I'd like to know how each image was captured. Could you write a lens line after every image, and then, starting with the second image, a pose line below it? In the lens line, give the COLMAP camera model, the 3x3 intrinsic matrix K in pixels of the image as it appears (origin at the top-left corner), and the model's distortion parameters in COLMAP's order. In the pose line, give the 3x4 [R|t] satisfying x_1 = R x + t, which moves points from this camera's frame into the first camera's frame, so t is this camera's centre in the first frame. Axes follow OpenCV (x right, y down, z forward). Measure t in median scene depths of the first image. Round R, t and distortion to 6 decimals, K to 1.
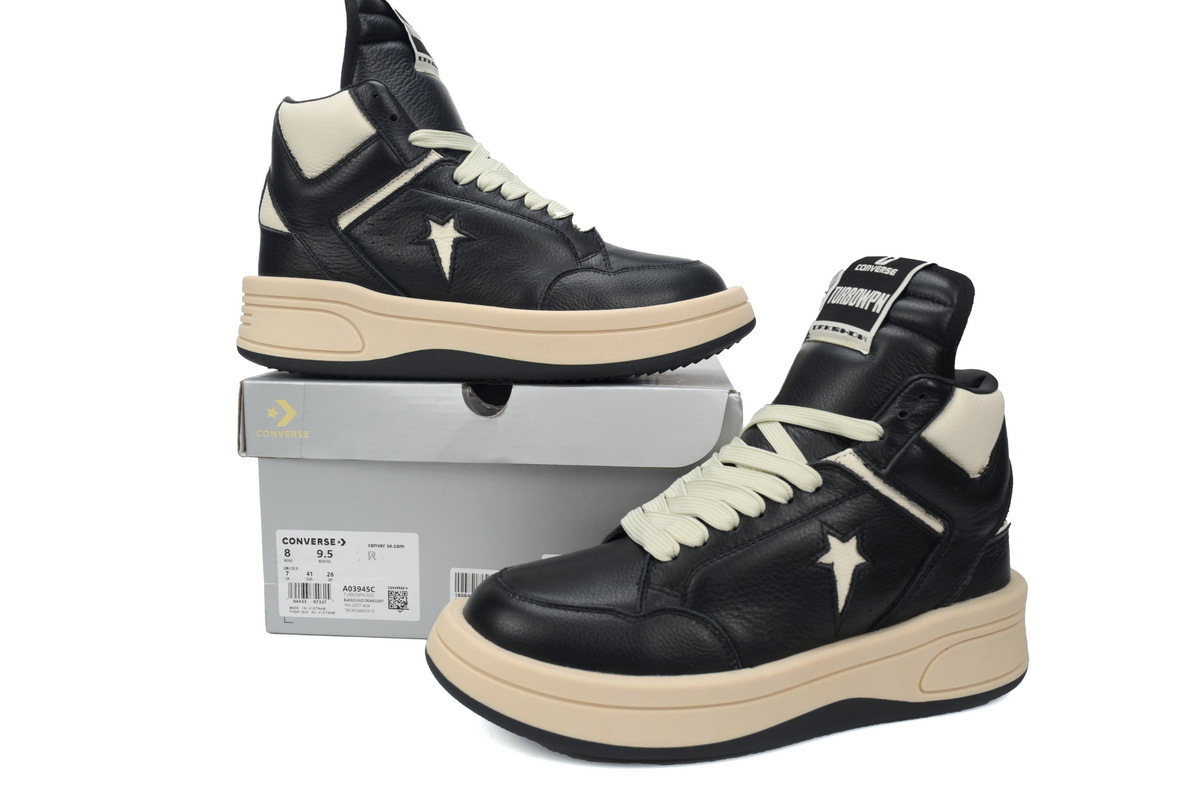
lens RADIAL K [[886.6, 0, 600.0], [0, 886.6, 400.0], [0, 0, 1]] dist [0.002425, 0.001062]
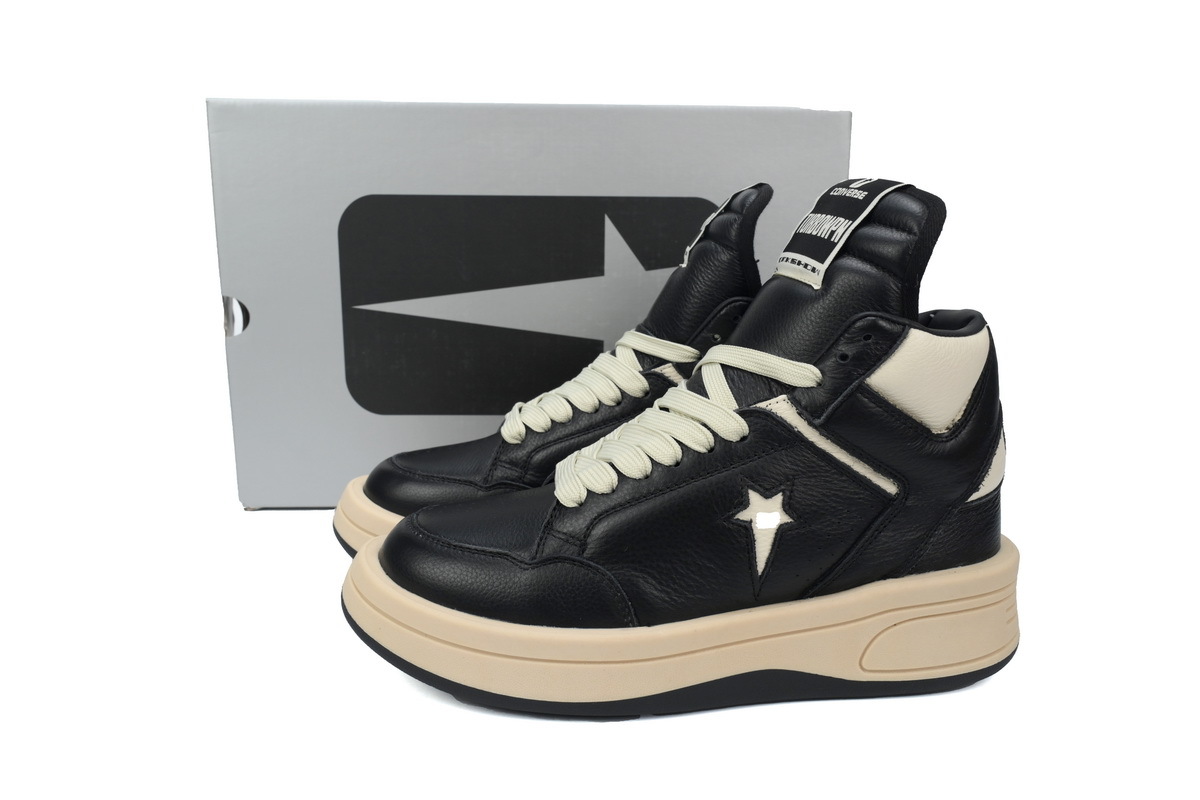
lens RADIAL K [[886.6, 0, 600.0], [0, 886.6, 400.0], [0, 0, 1]] dist [0.002425, 0.001062]
pose [[0.978644, 0.034144, -0.202706, 0.279706], [-0.022409, 0.997953, 0.059904, 0.010710], [0.204336, -0.054082, 0.977406, 0.089914]]
